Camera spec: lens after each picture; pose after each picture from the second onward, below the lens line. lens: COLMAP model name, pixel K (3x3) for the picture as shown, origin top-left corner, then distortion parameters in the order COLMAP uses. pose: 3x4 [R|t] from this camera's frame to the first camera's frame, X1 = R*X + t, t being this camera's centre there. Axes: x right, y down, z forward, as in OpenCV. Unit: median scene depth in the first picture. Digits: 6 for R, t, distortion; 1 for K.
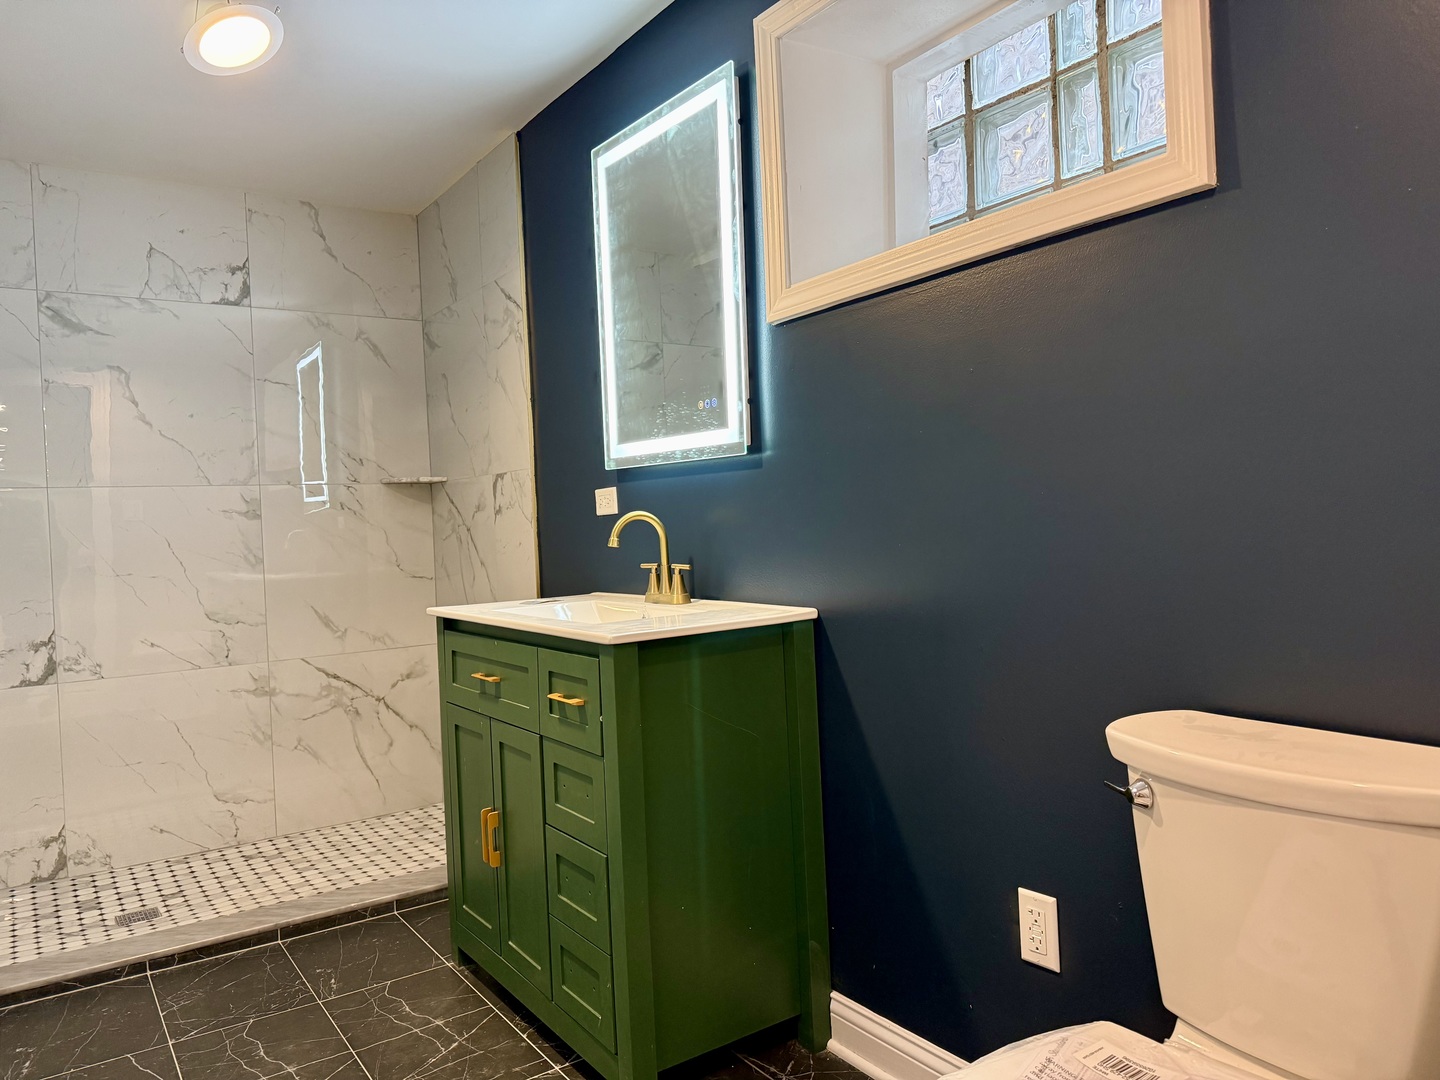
lens RADIAL K [[1025.1, 0, 720.5], [0, 1025.1, 535.1], [0, 0, 1]] dist [0.092498, -0.011203]
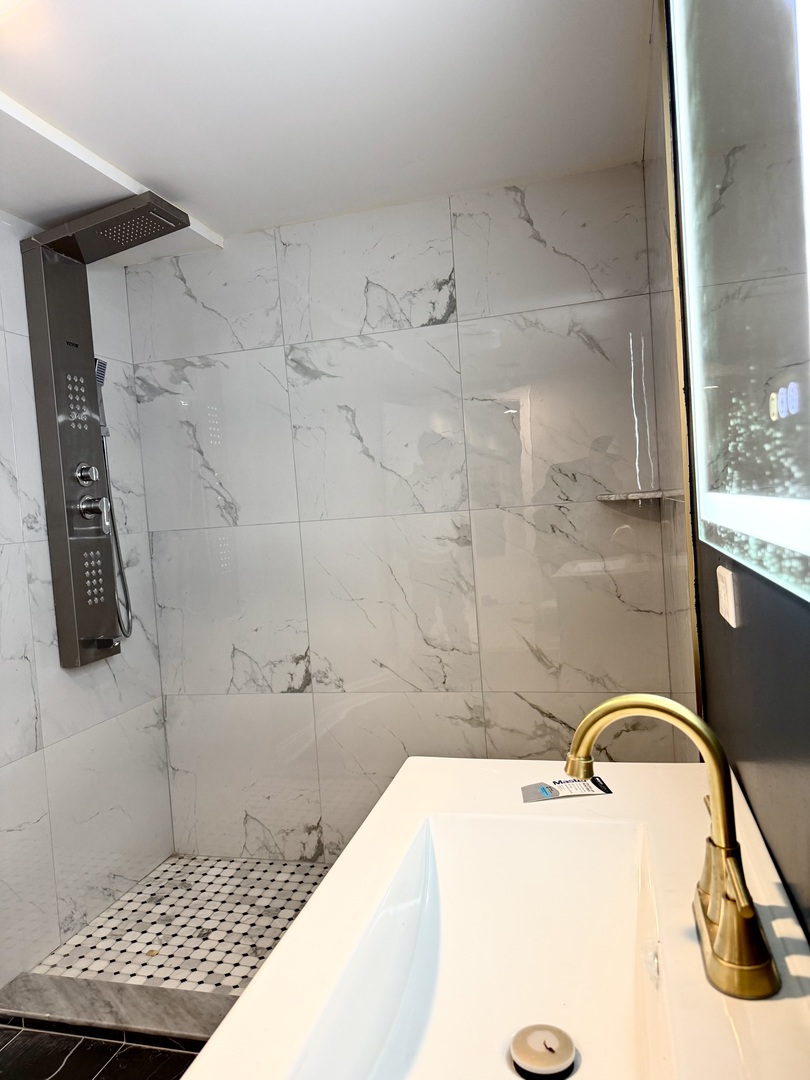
lens RADIAL K [[768.8, 0, 396.0], [0, 768.8, 557.0], [0, 0, 1]] dist [0.092498, -0.011203]
pose [[0.656576, 0.034165, -0.753485, 0.050221], [0.021311, 0.997735, 0.063810, -0.052357], [0.753958, -0.057954, 0.654361, 0.492797]]
